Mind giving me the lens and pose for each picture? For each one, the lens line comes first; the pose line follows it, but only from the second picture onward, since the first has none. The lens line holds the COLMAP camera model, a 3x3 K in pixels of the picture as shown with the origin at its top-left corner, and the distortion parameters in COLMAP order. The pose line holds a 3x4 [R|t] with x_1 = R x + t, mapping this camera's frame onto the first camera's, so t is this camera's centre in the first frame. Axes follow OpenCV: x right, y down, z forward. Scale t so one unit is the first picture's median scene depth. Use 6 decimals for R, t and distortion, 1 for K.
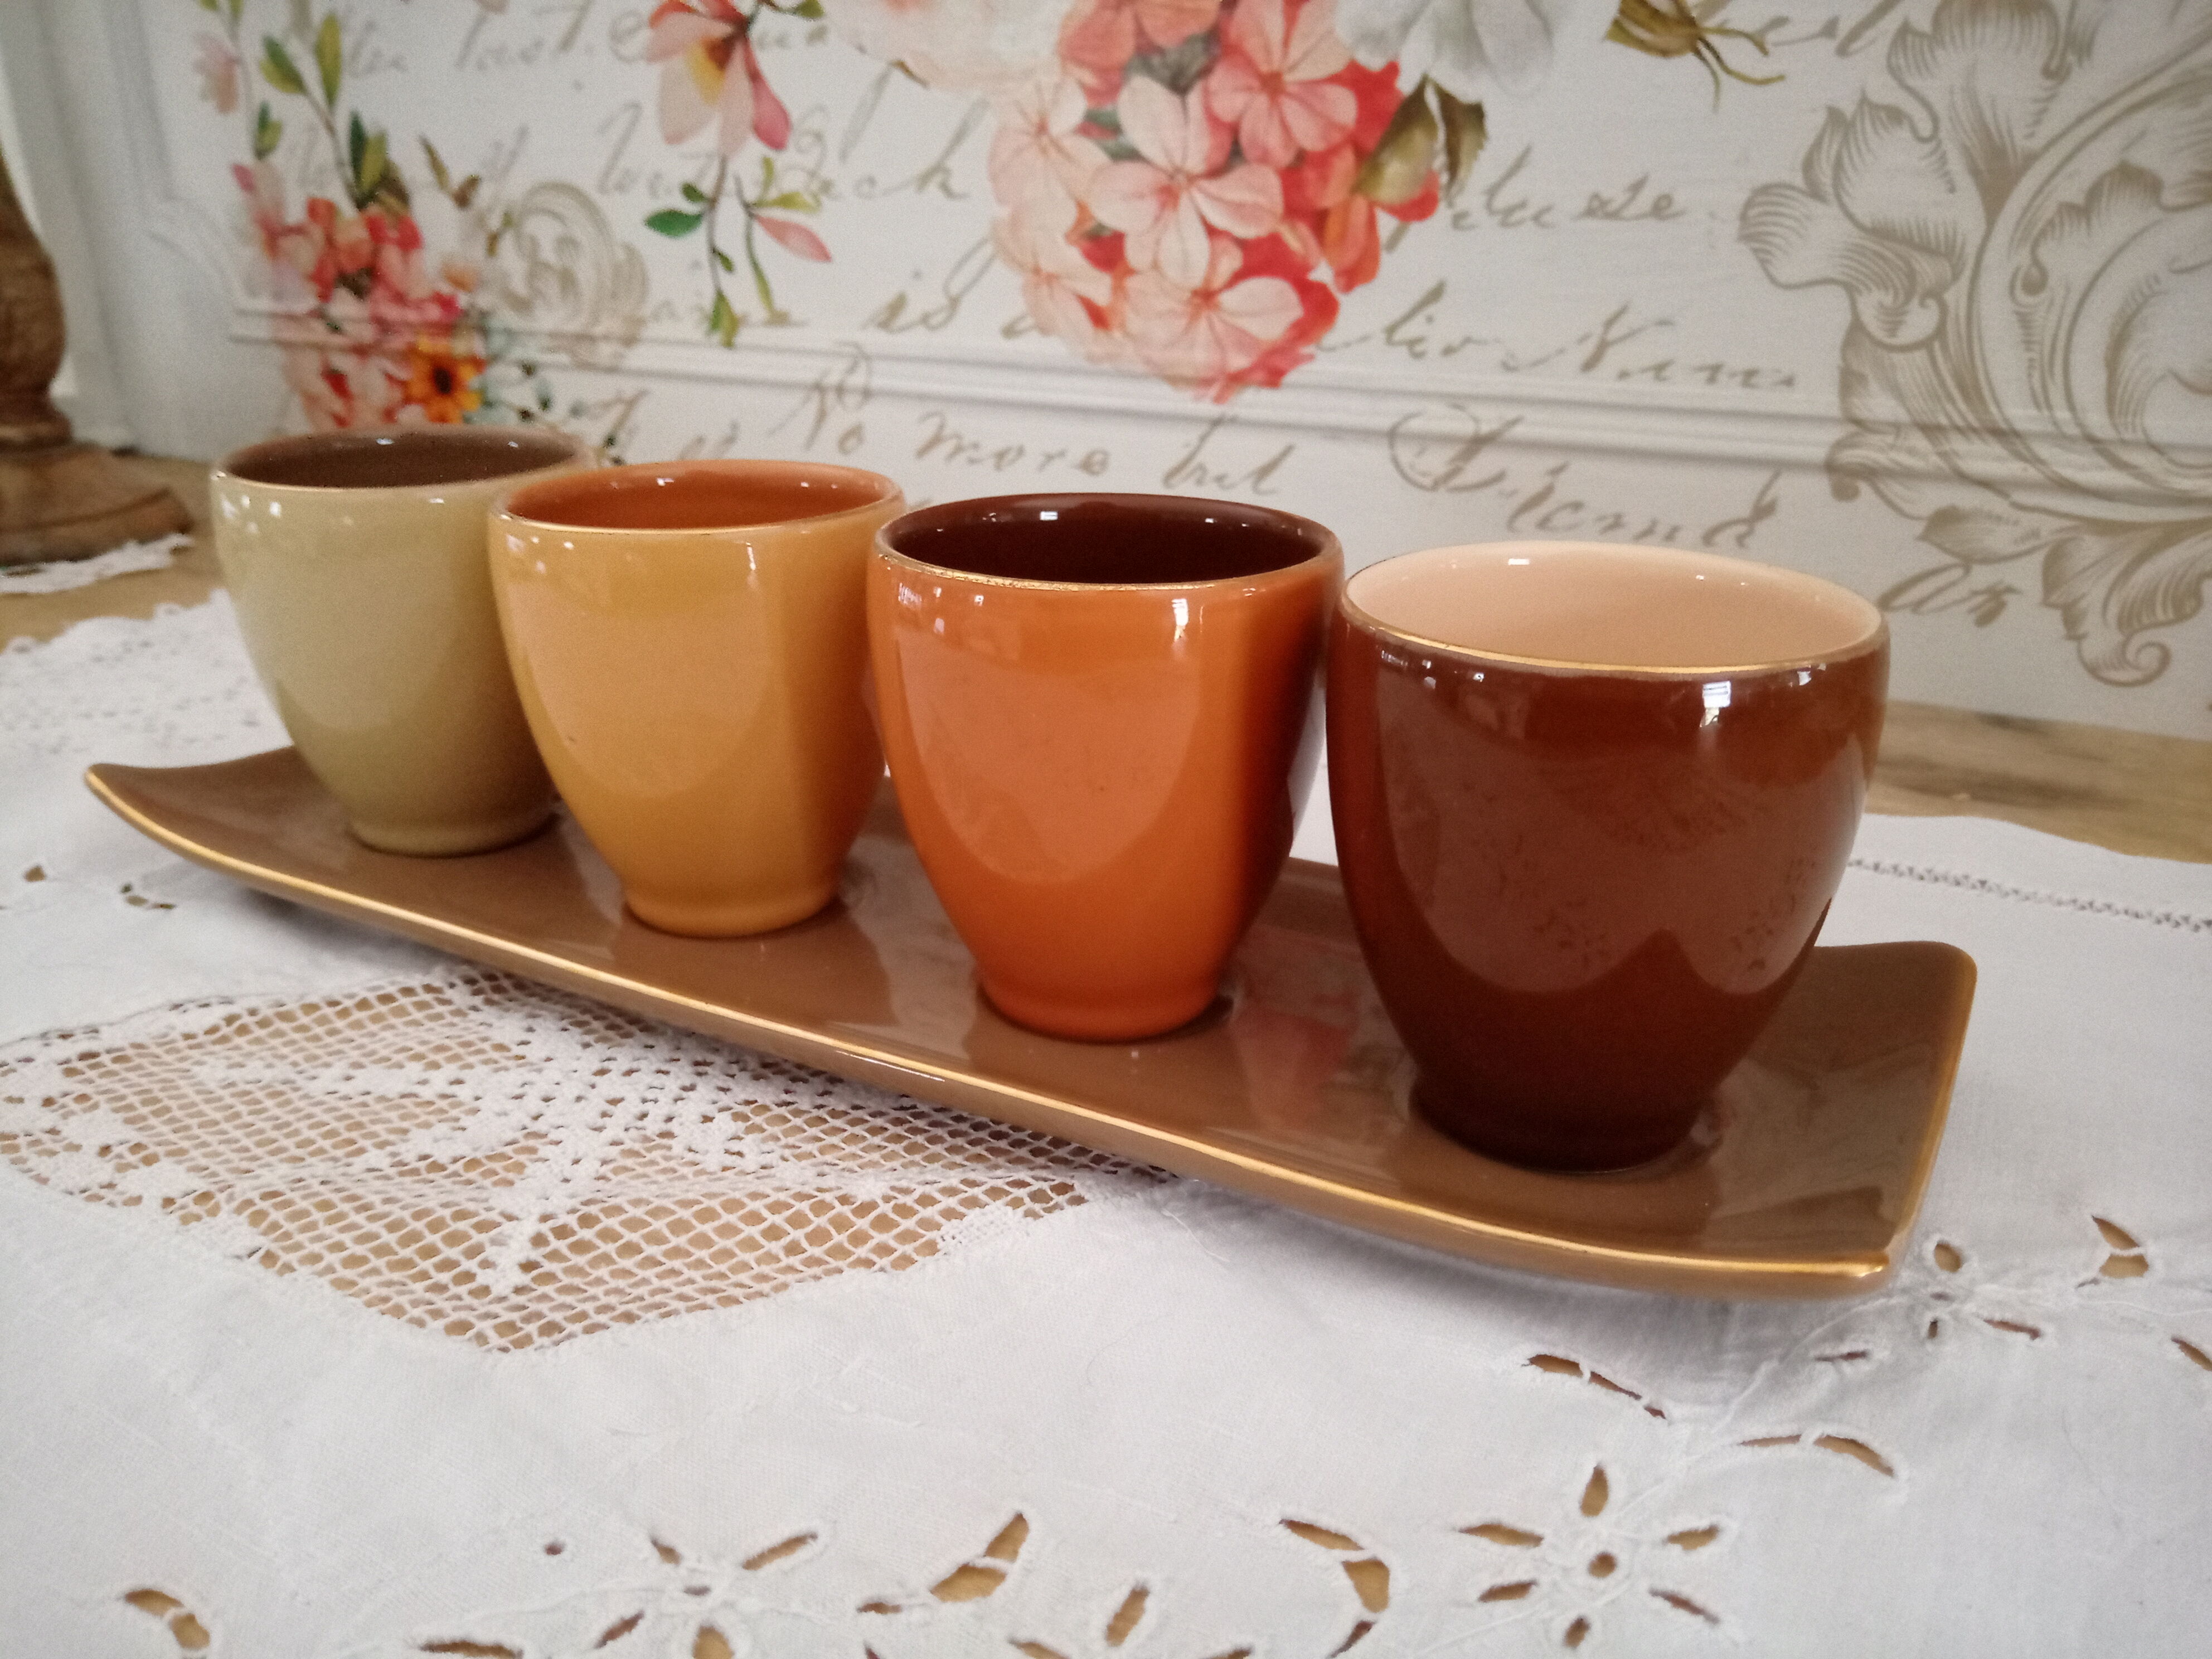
lens RADIAL K [[1755.4, 0, 1154.3], [0, 1755.4, 830.9], [0, 0, 1]] dist [-0.065140, -0.003757]
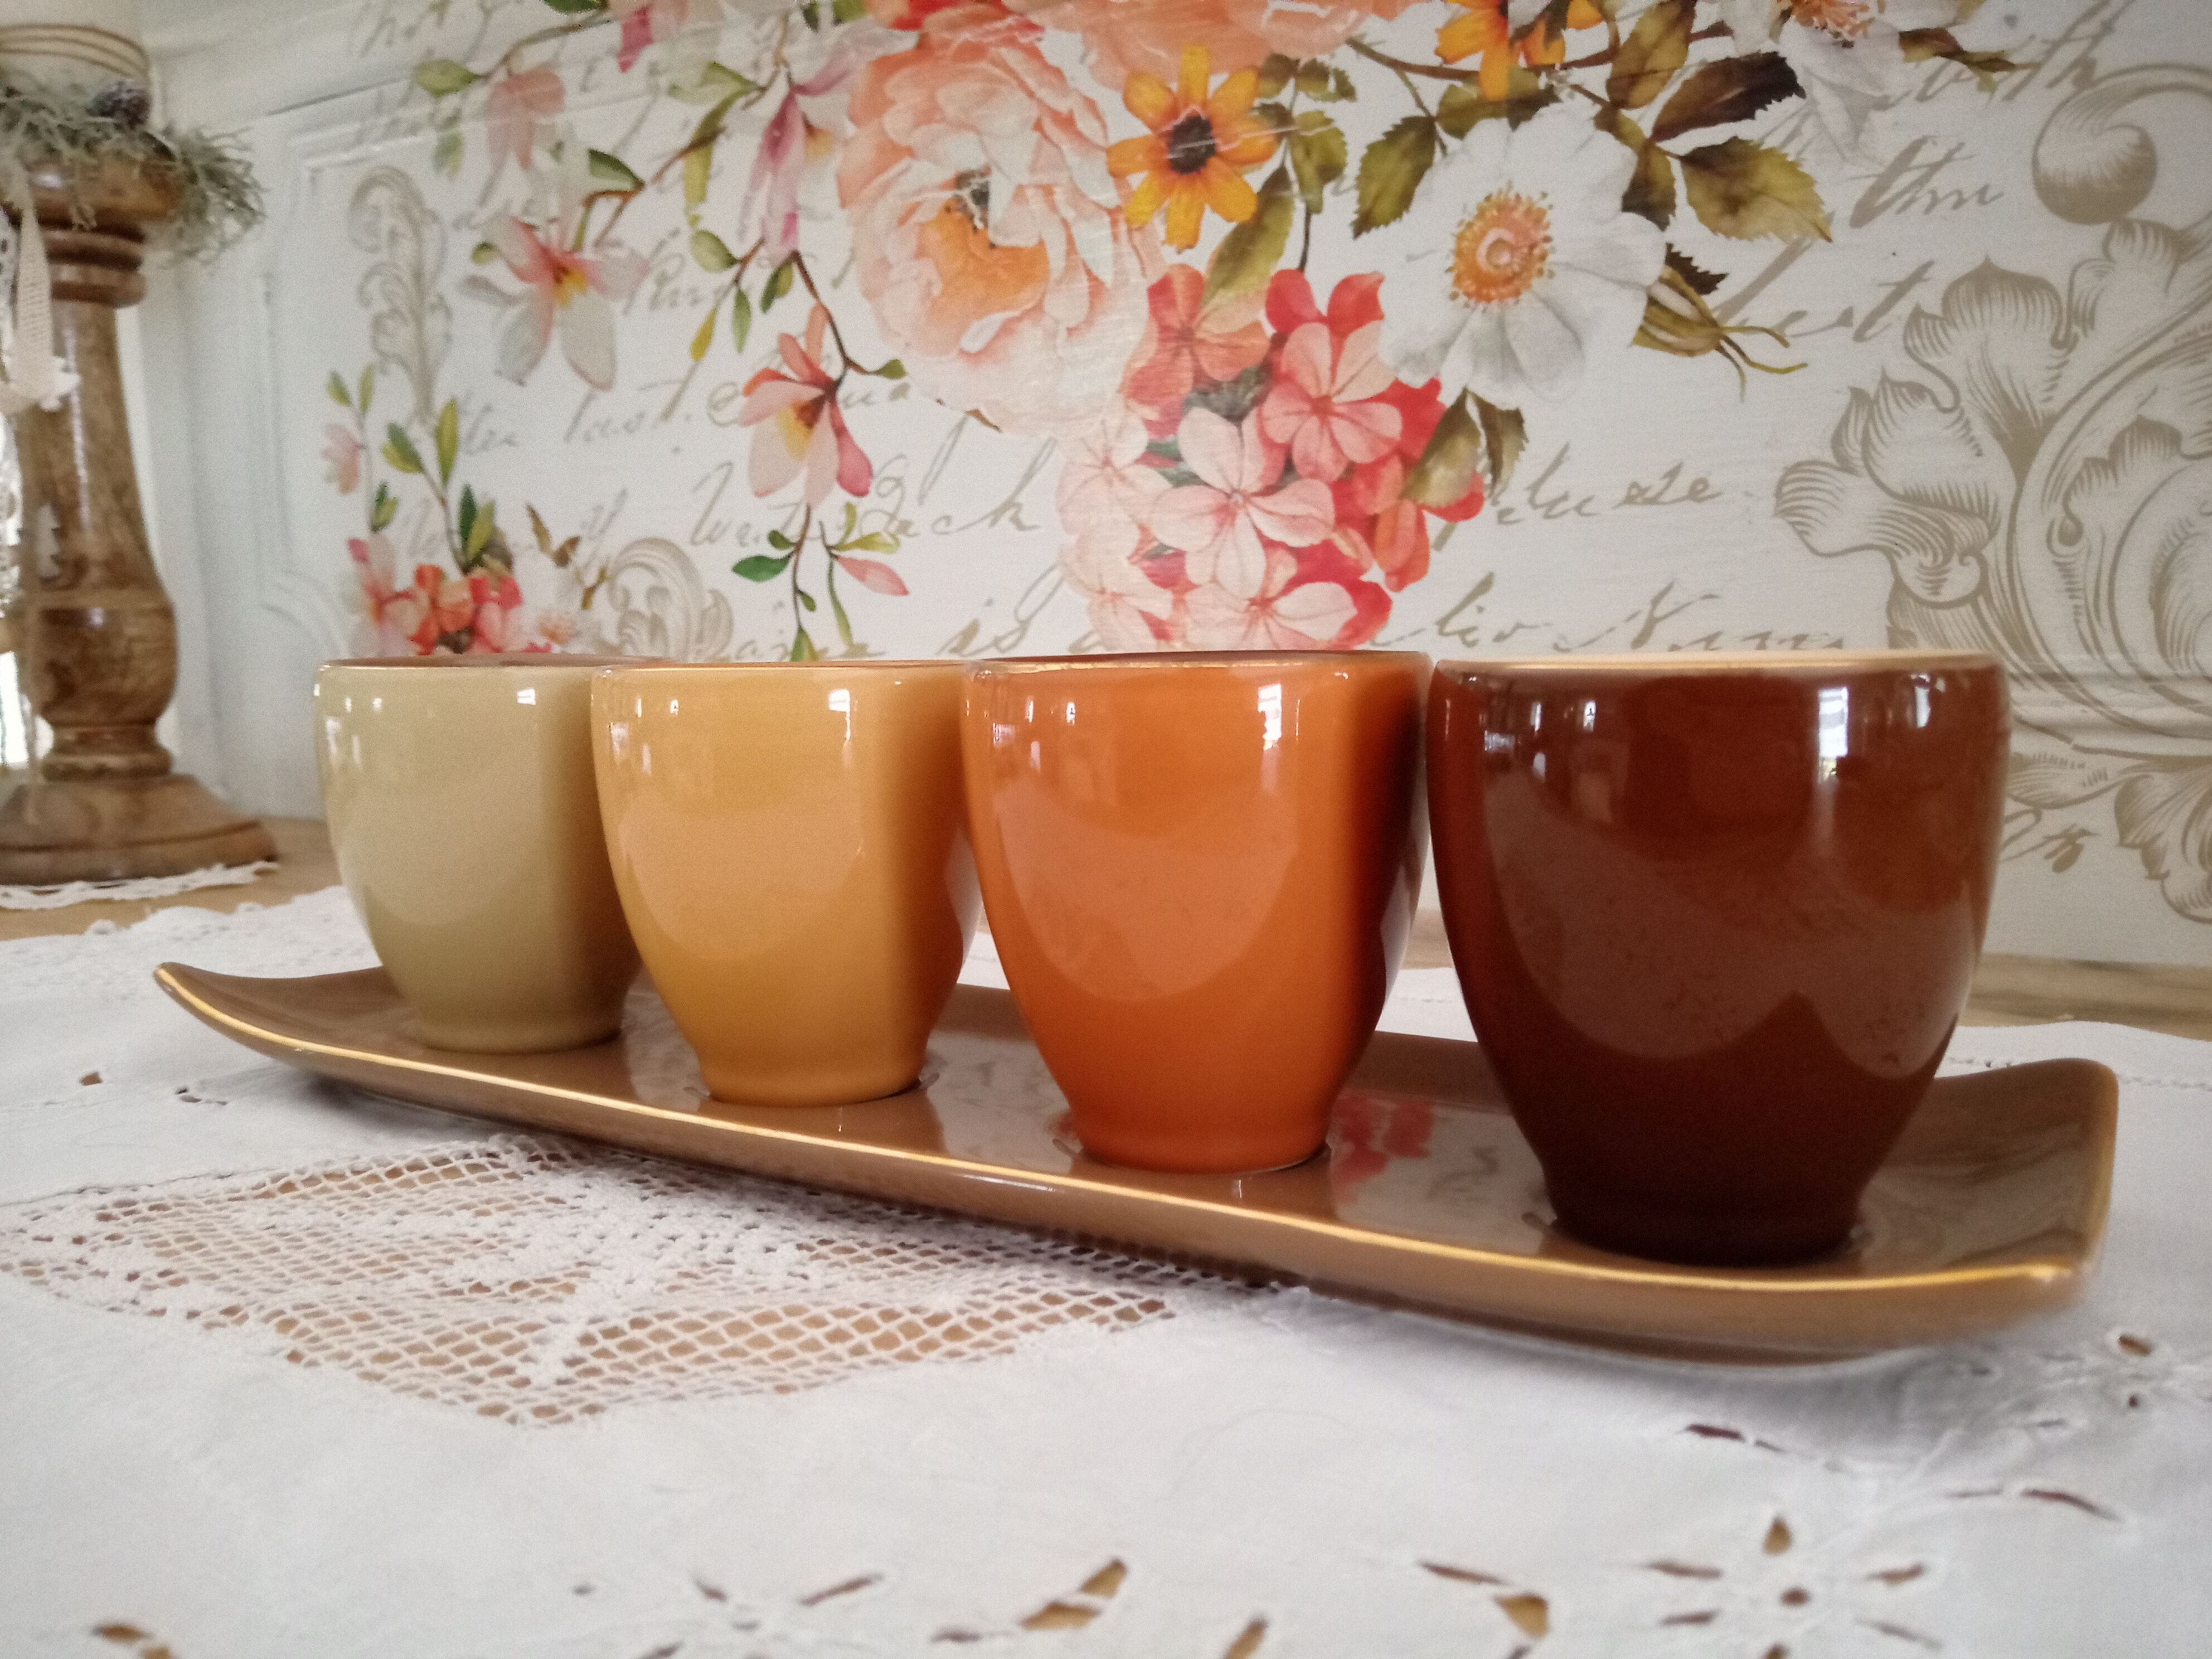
lens RADIAL K [[1735.3, 0, 1142.2], [0, 1735.3, 836.4], [0, 0, 1]] dist [-0.028922, -0.051144]
pose [[0.999342, -0.014471, -0.033245, -0.012690], [0.005551, 0.967150, -0.254145, 0.110241], [0.035831, 0.253793, 0.966595, 0.029328]]
